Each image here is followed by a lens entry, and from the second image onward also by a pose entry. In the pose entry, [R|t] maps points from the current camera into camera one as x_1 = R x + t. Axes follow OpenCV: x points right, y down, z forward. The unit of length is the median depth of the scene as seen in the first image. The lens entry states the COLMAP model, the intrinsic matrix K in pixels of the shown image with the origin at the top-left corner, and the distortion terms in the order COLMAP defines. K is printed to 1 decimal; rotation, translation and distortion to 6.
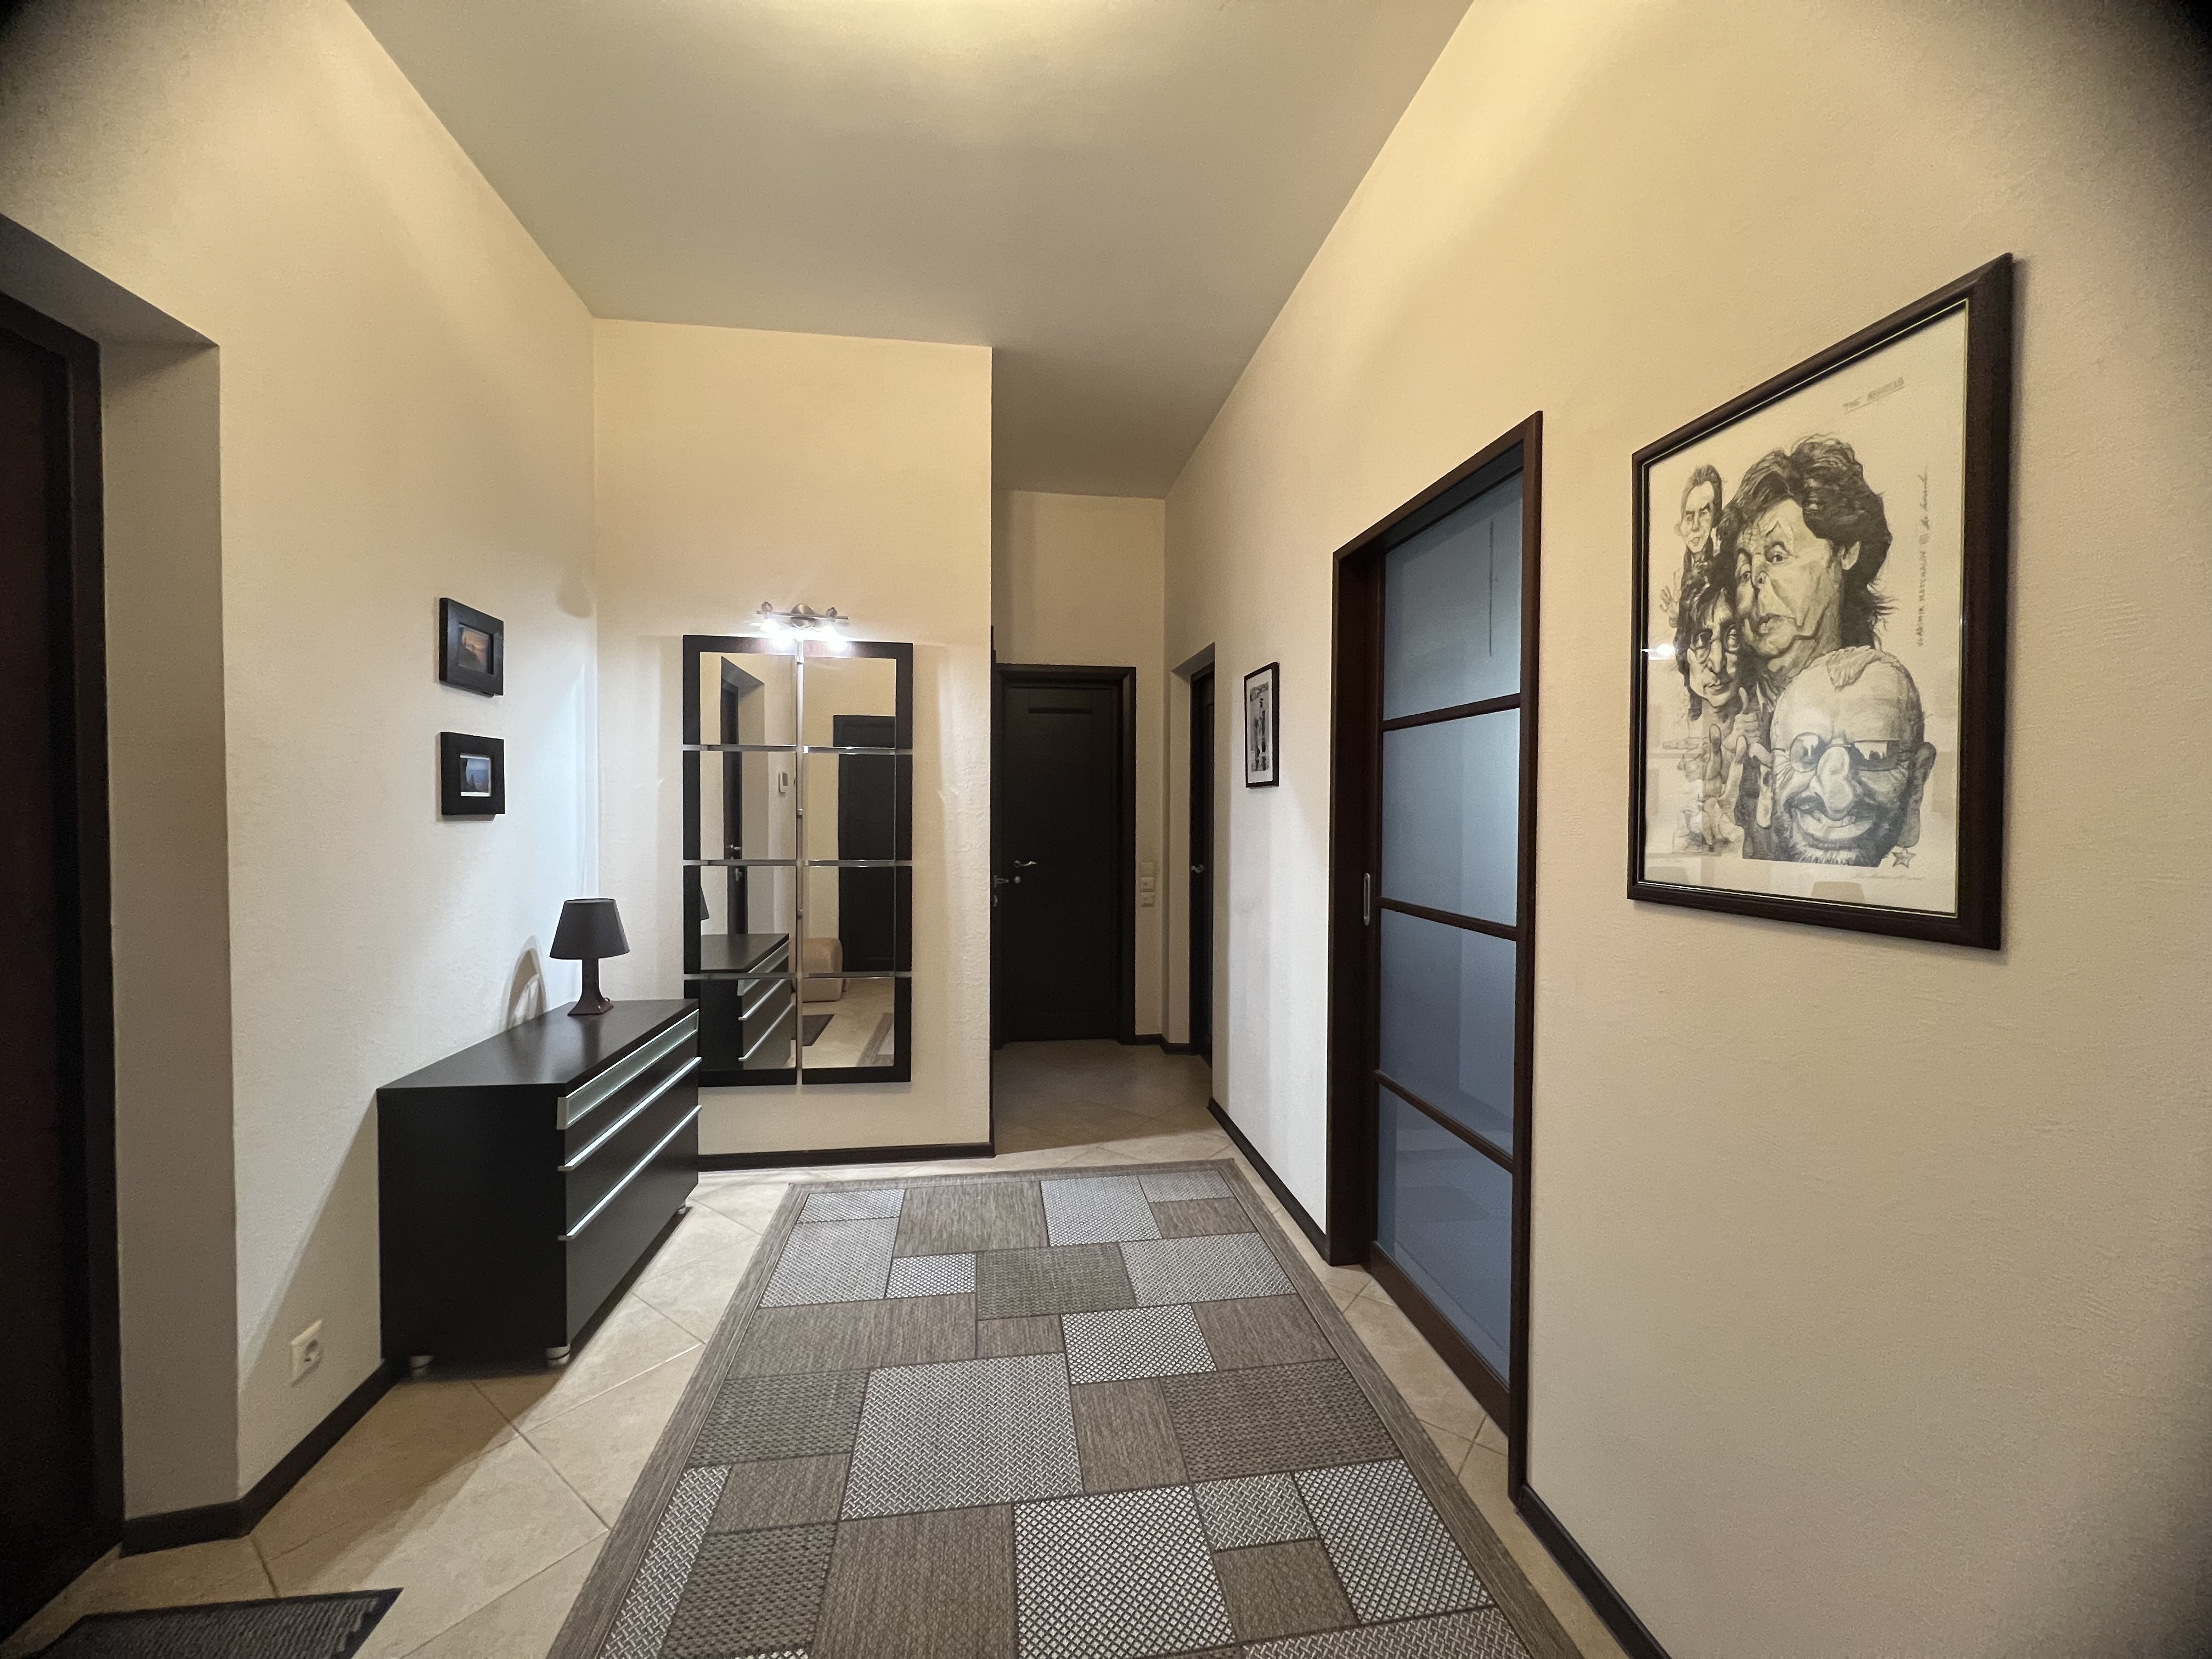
lens RADIAL K [[887.4, 0, 1106.6], [0, 887.4, 824.3], [0, 0, 1]] dist [0.001351, 0.000311]
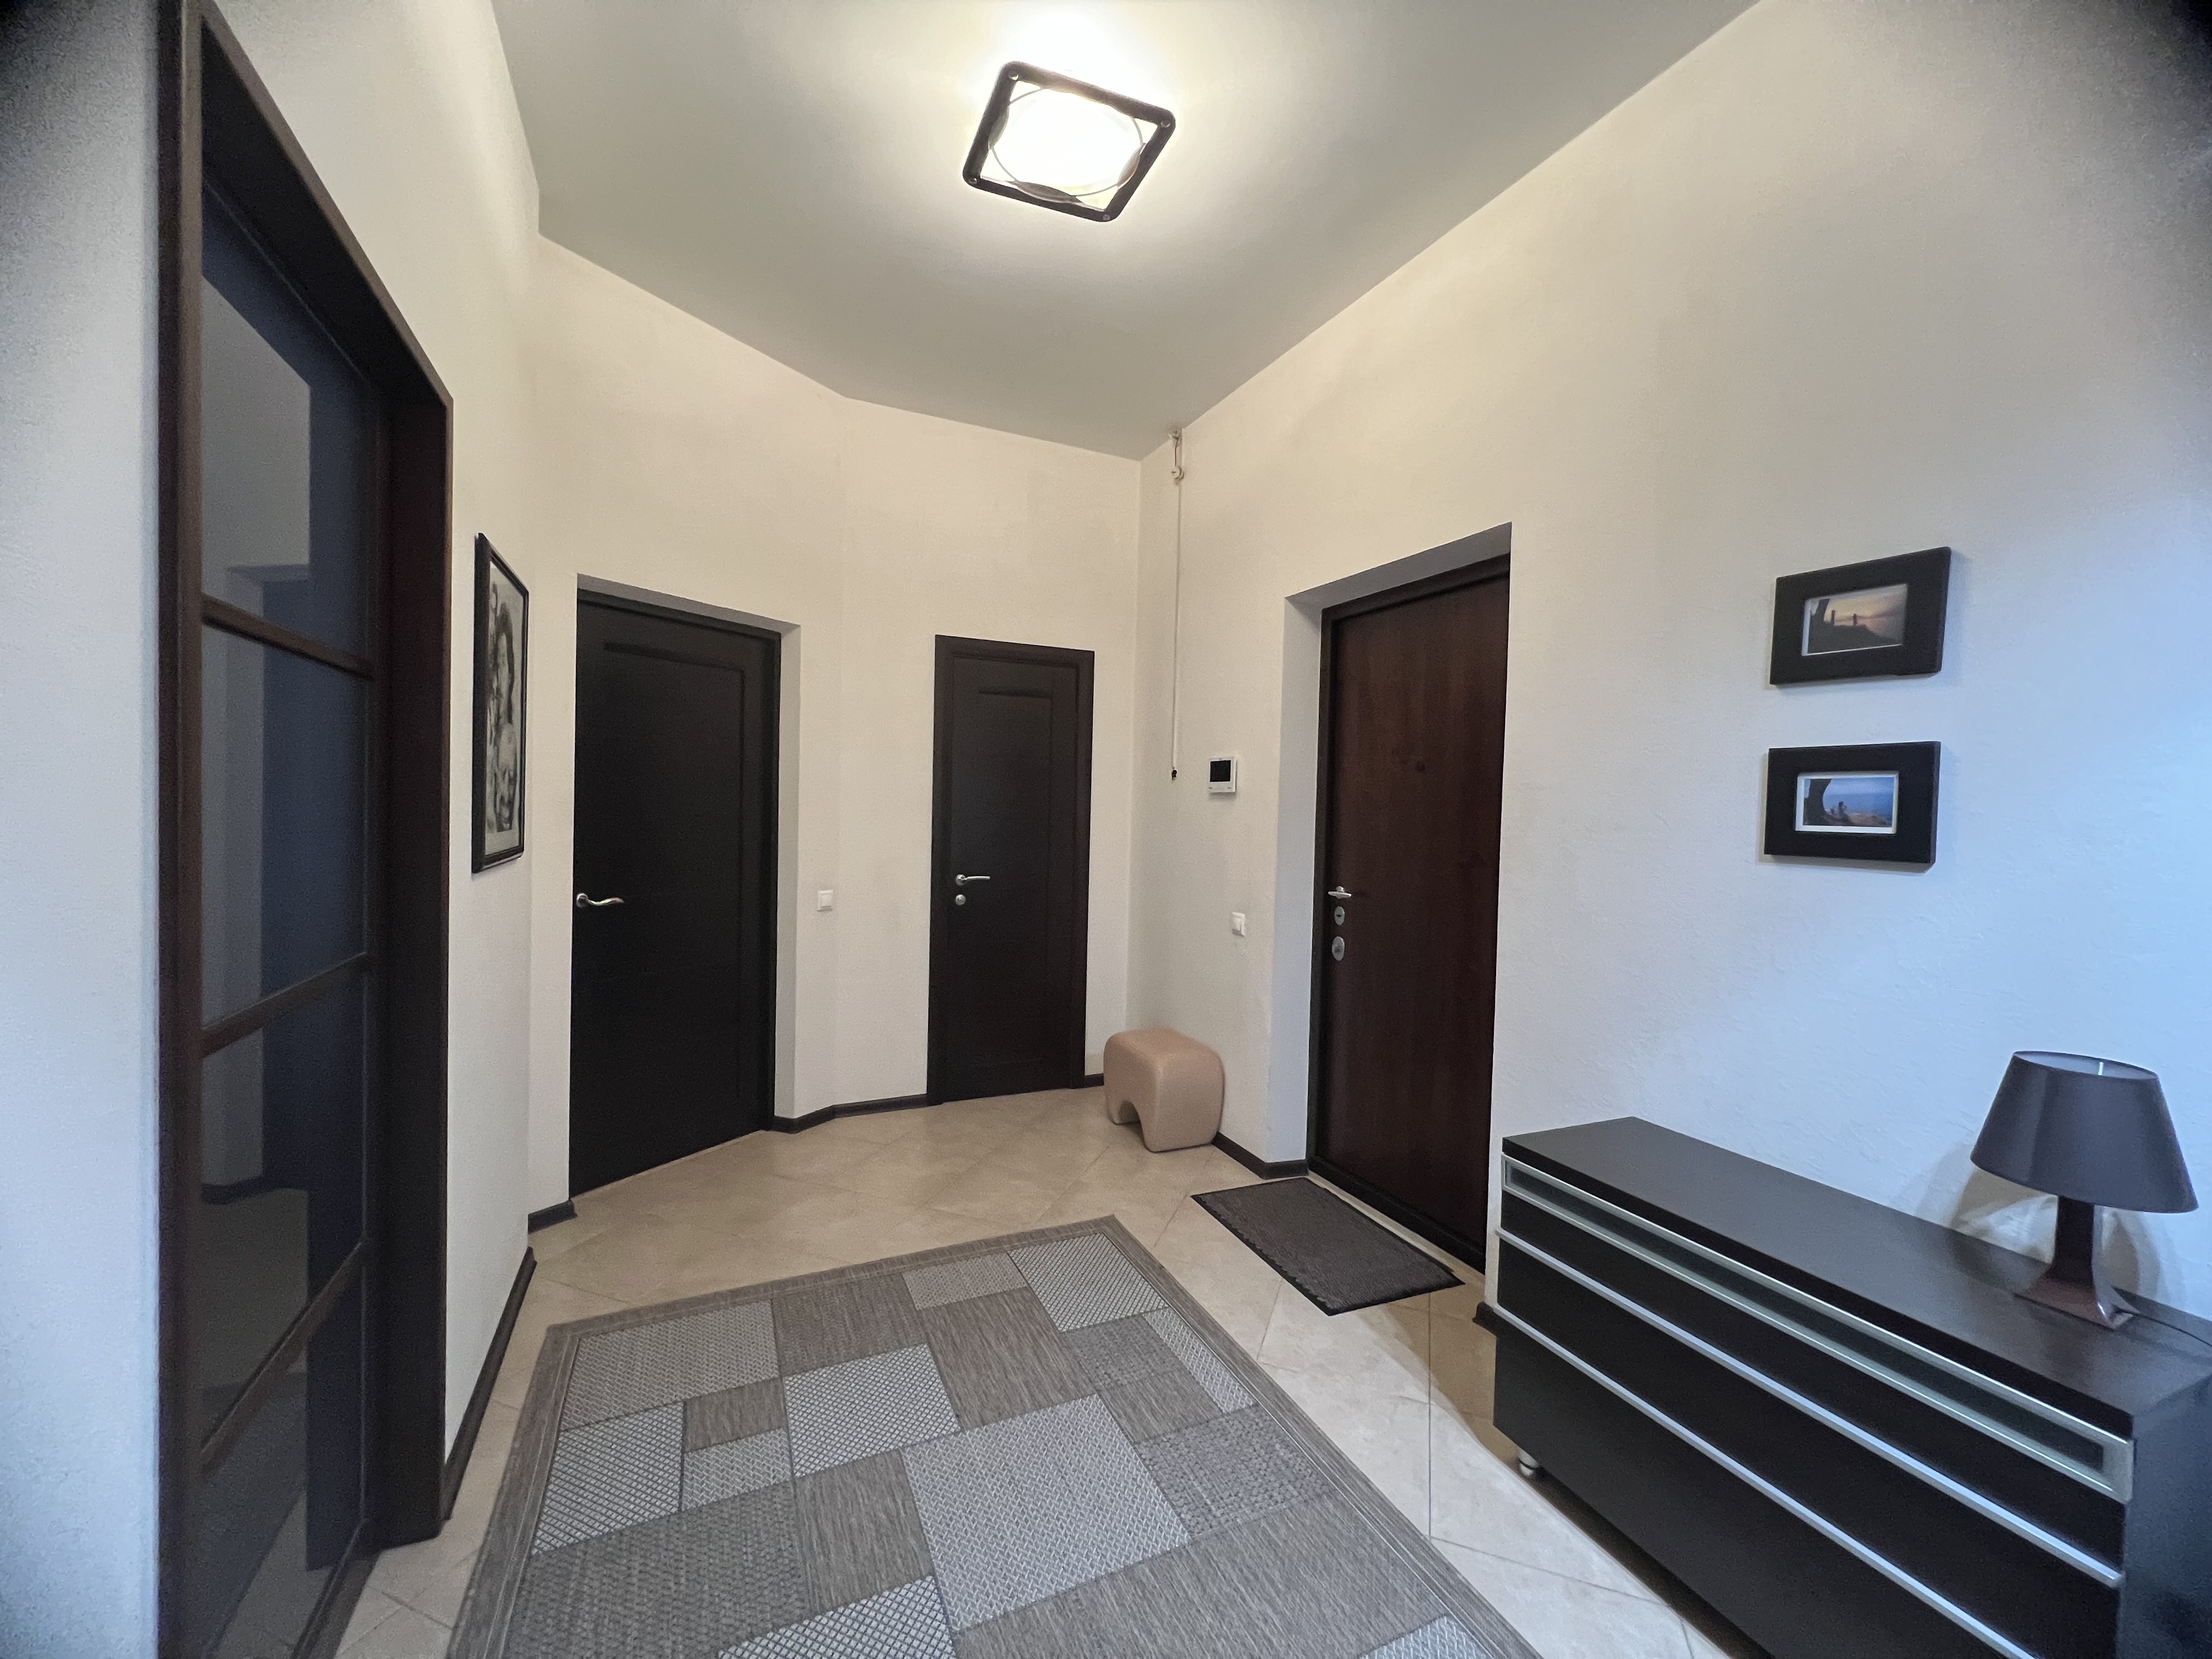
lens RADIAL K [[887.4, 0, 1106.2], [0, 887.4, 826.5], [0, 0, 1]] dist [0.001351, 0.000311]
pose [[-0.958210, -0.022924, -0.285147, 0.053272], [-0.035901, 0.998540, 0.040366, -0.053903], [0.283805, 0.048916, -0.957634, 1.857648]]
